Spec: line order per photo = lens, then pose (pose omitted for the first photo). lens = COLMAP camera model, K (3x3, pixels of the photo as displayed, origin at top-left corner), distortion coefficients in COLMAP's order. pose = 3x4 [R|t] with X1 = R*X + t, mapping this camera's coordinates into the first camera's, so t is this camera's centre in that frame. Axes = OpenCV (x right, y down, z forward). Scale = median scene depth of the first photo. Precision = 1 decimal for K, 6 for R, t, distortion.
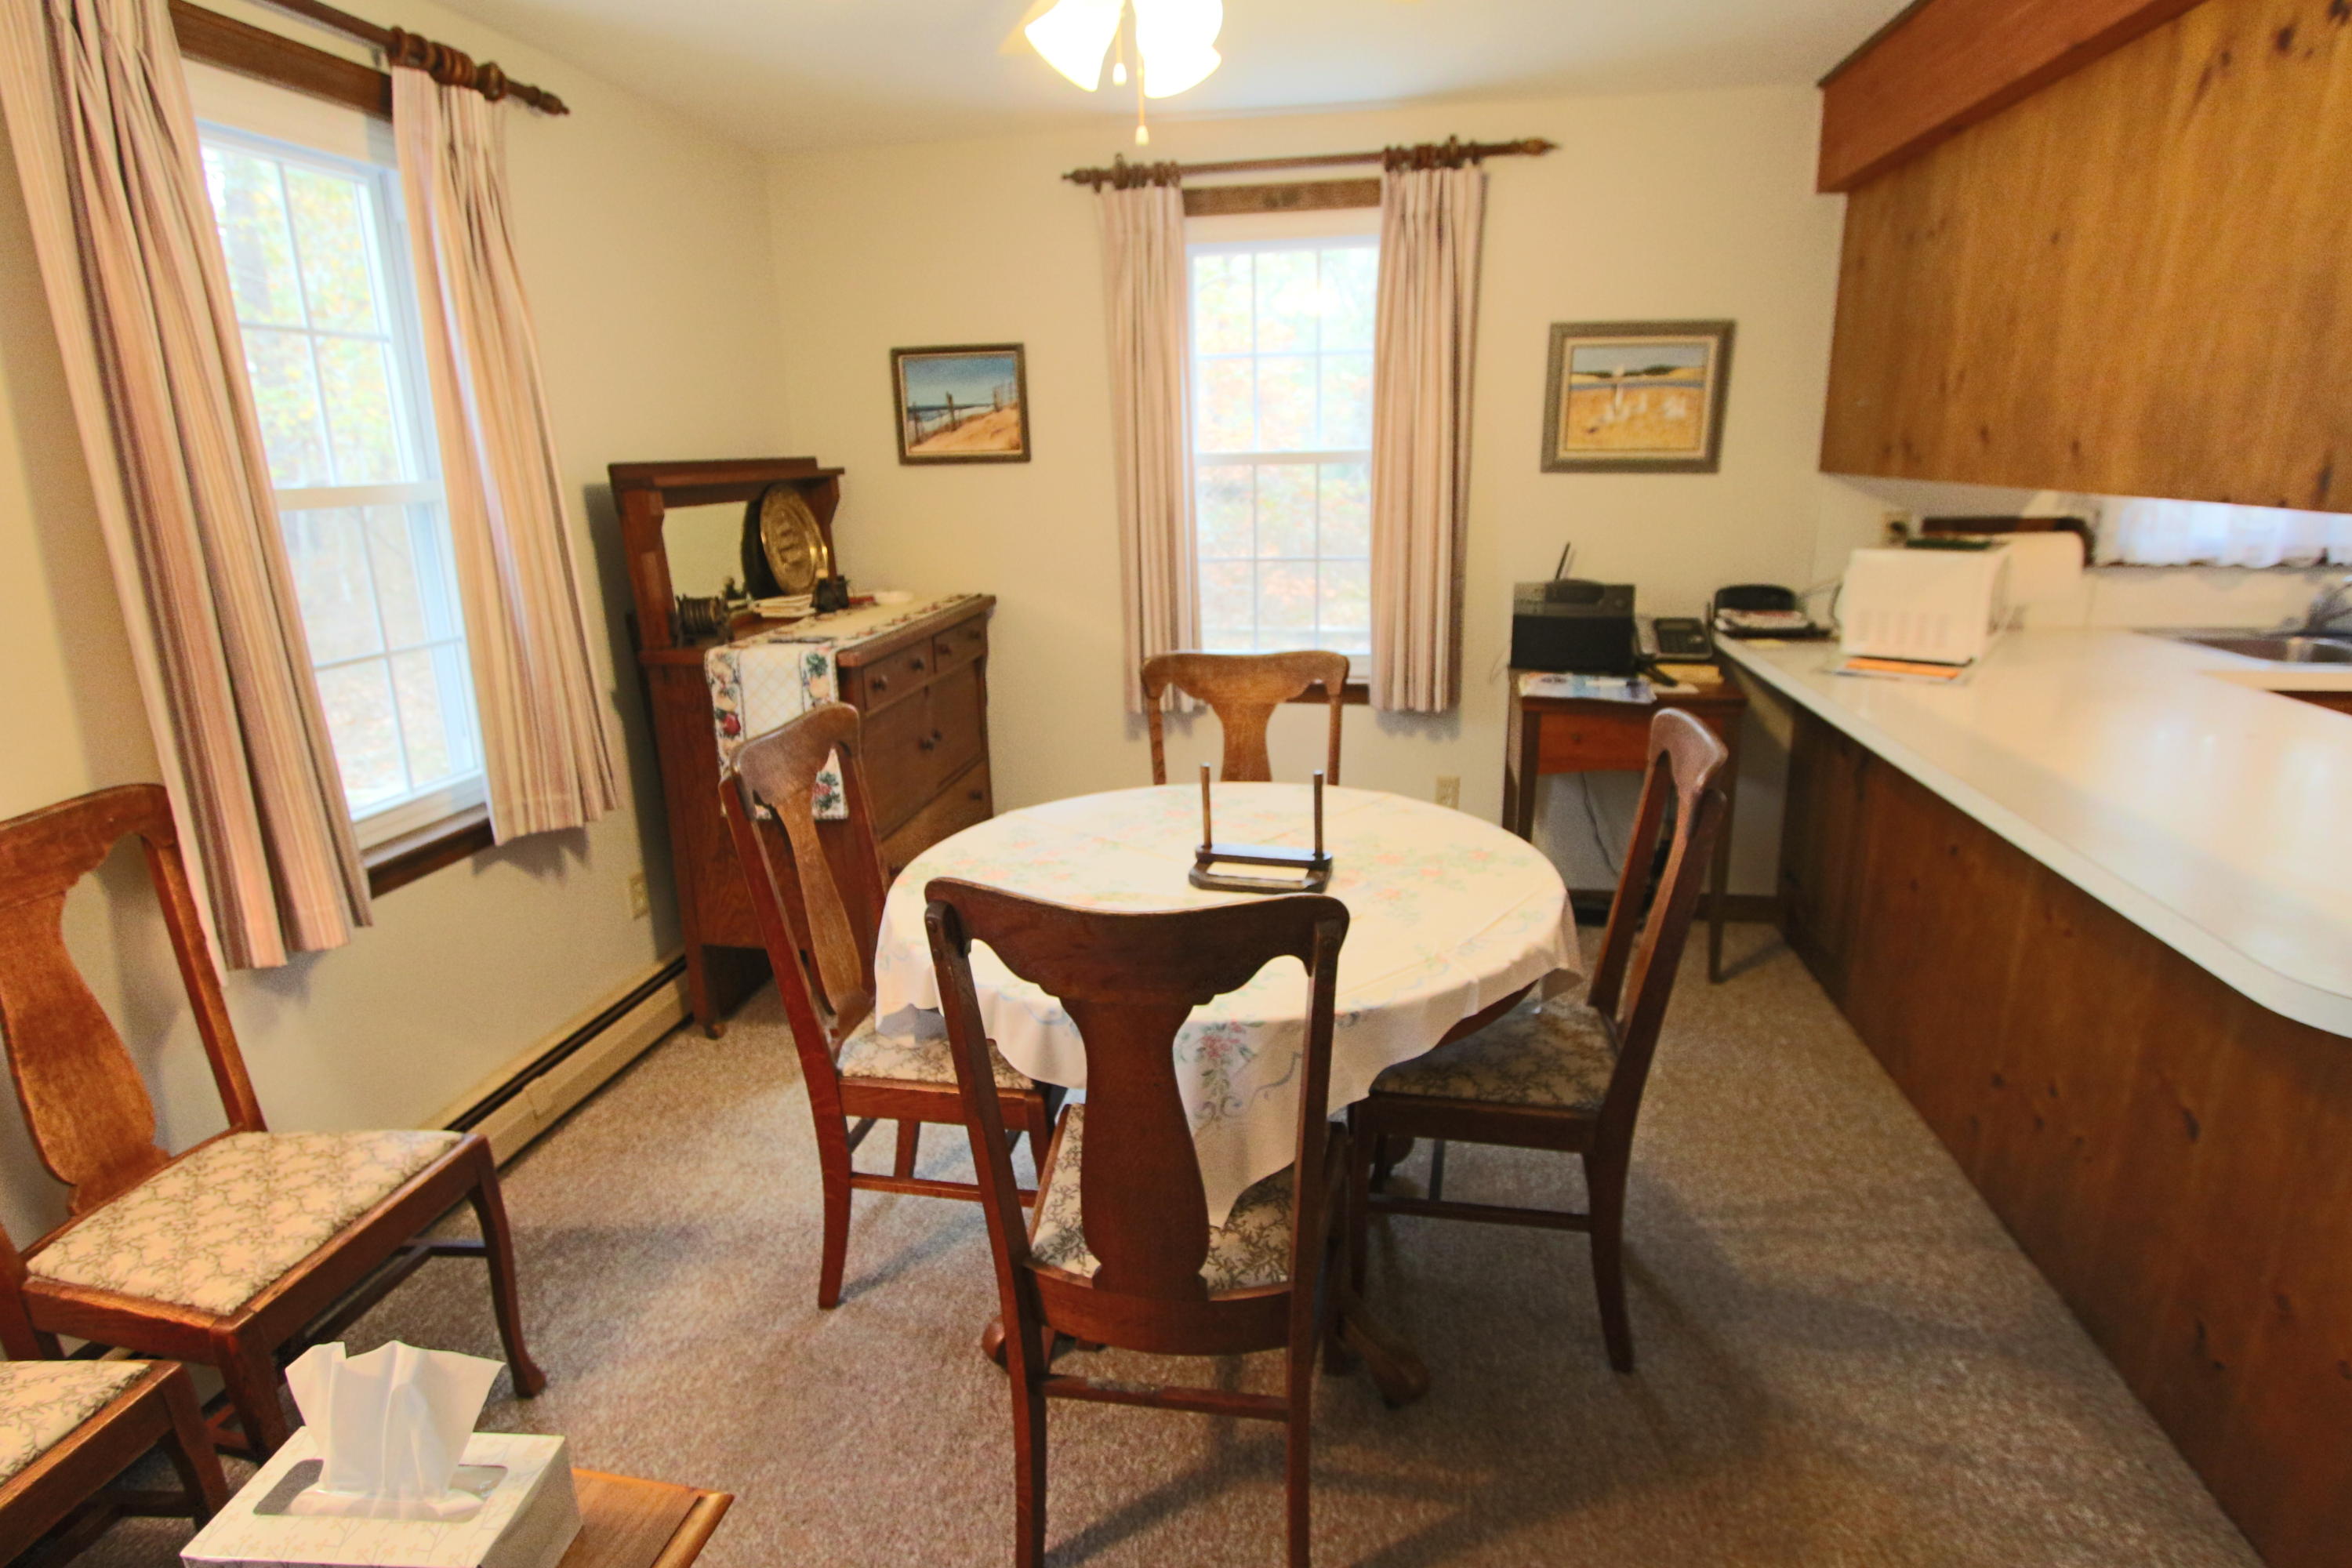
lens RADIAL K [[1218.2, 0, 1182.0], [0, 1218.2, 782.9], [0, 0, 1]] dist [-0.030866, 0.012804]
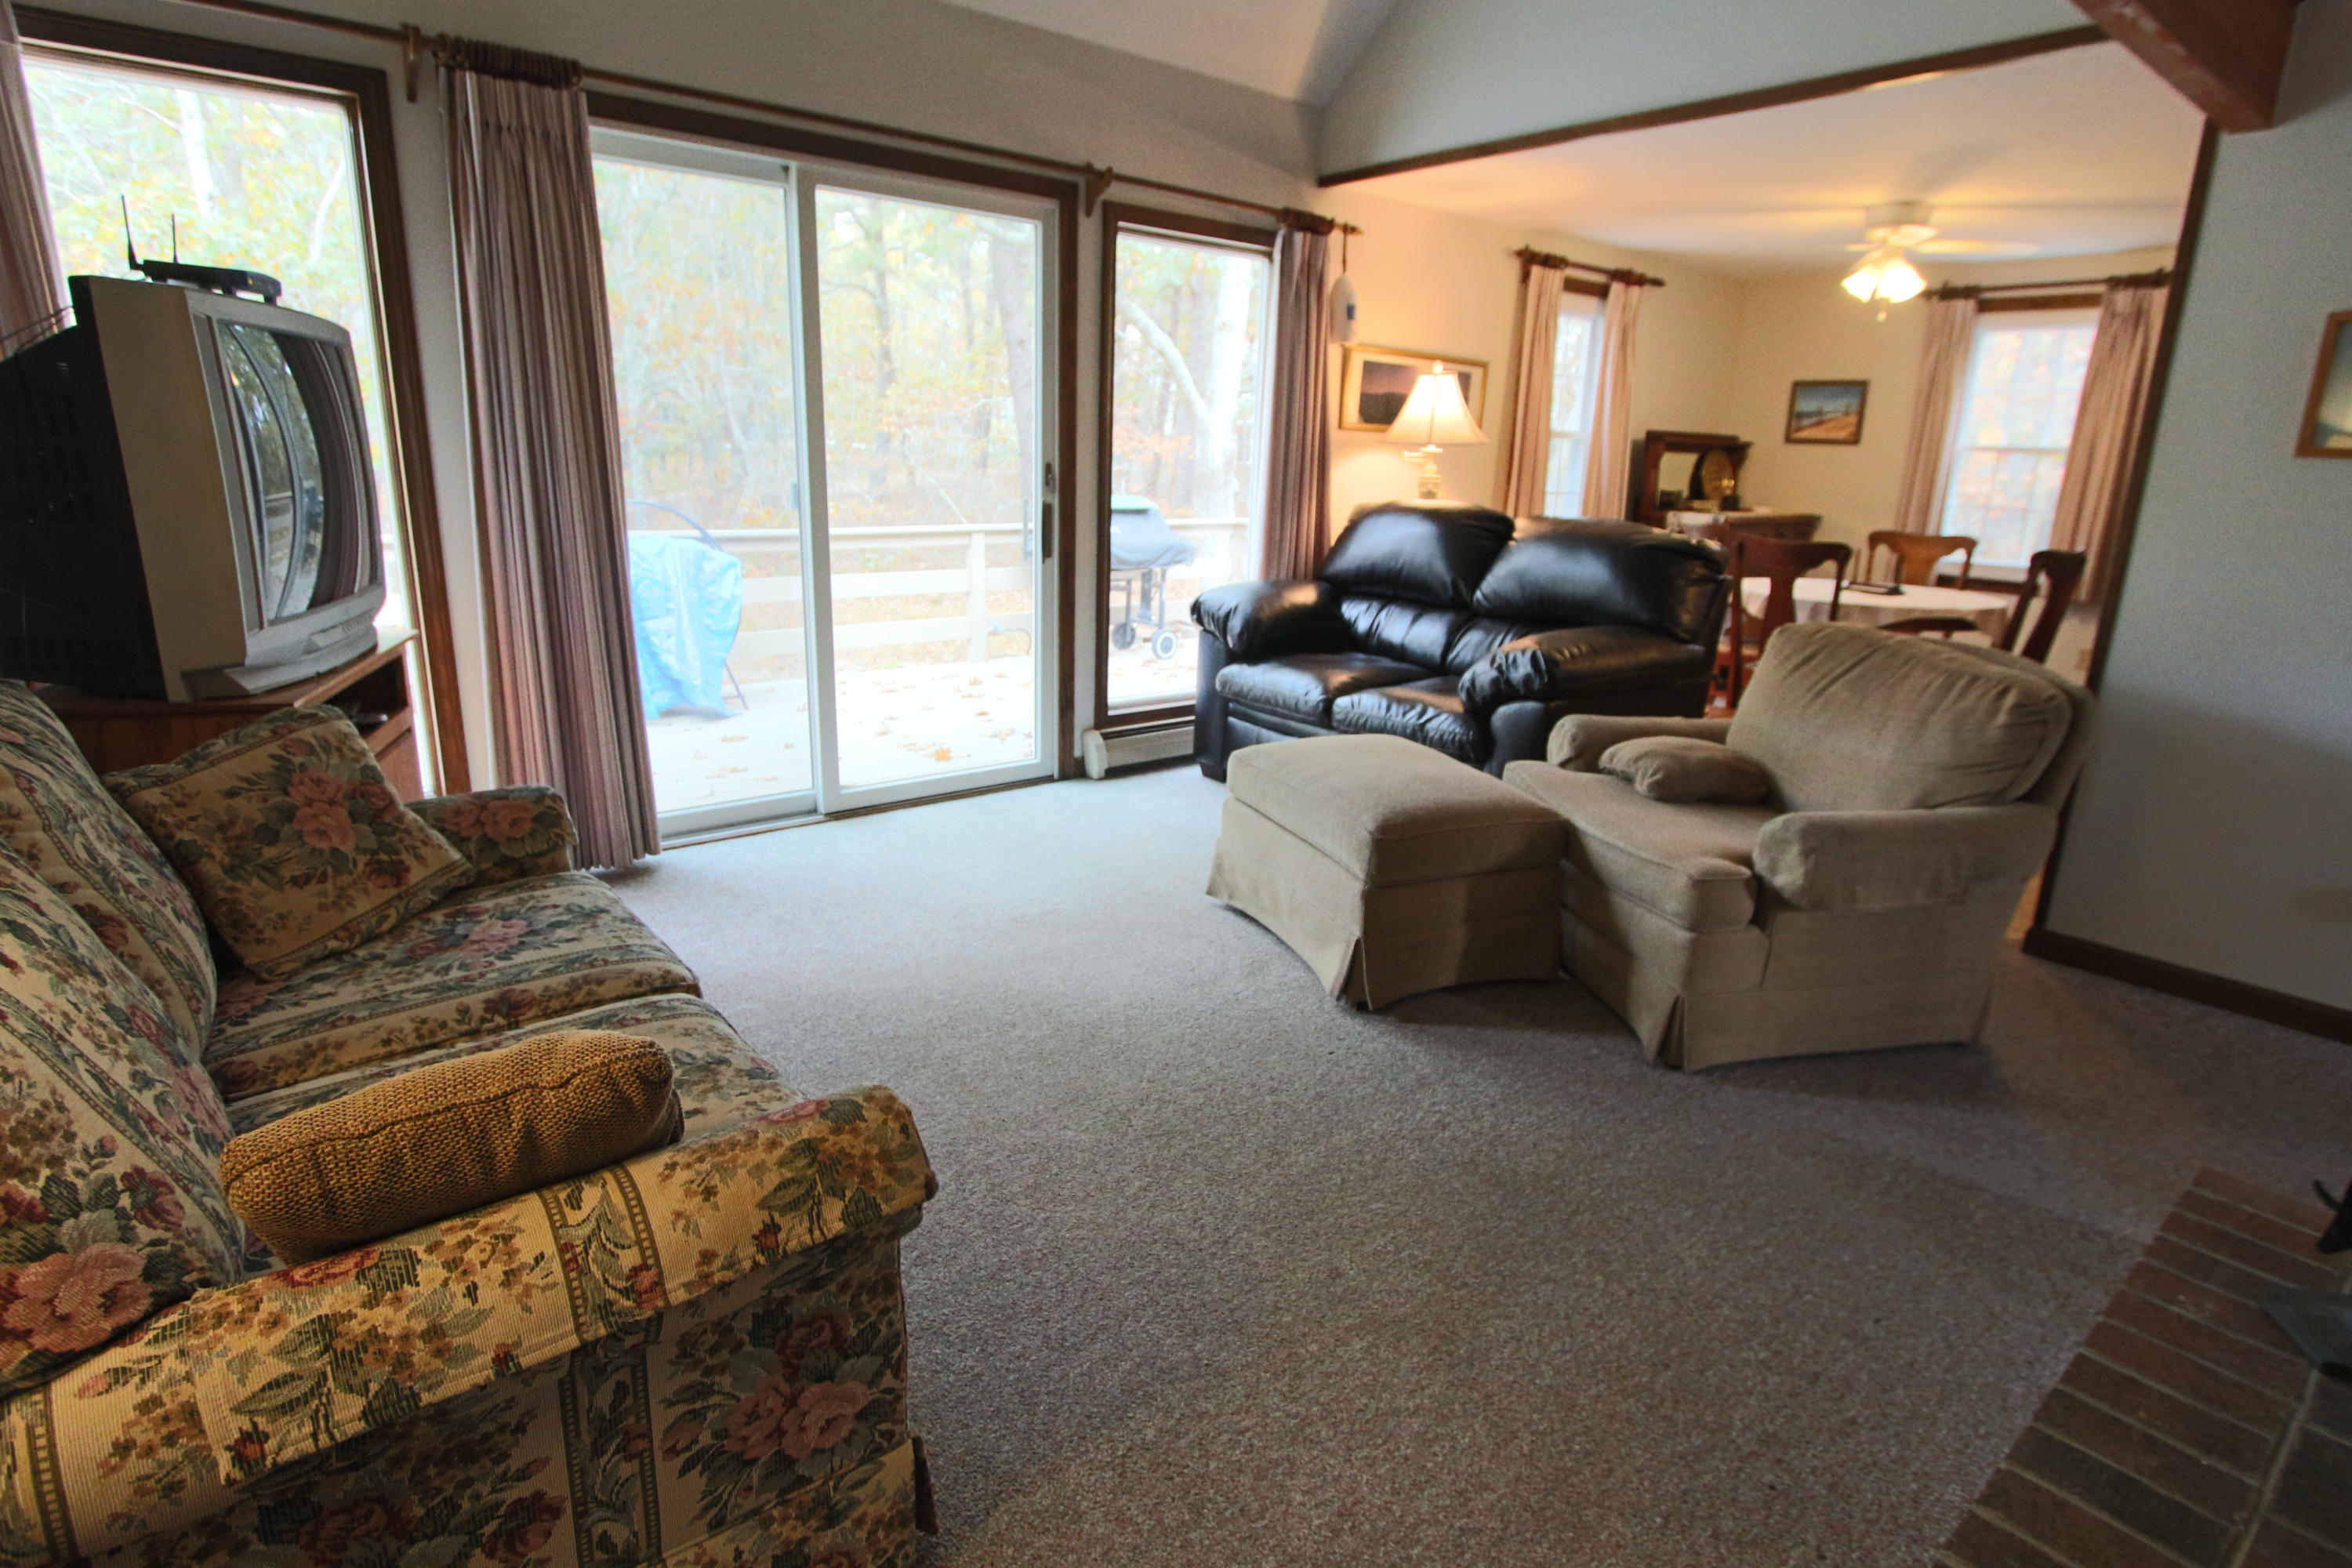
lens RADIAL K [[1218.2, 0, 1182.0], [0, 1218.2, 782.9], [0, 0, 1]] dist [-0.030866, 0.012804]
pose [[0.755804, 0.217853, -0.617496, 0.454518], [-0.219491, 0.972763, 0.074539, 0.432745], [0.616915, 0.079198, 0.783035, -1.368136]]
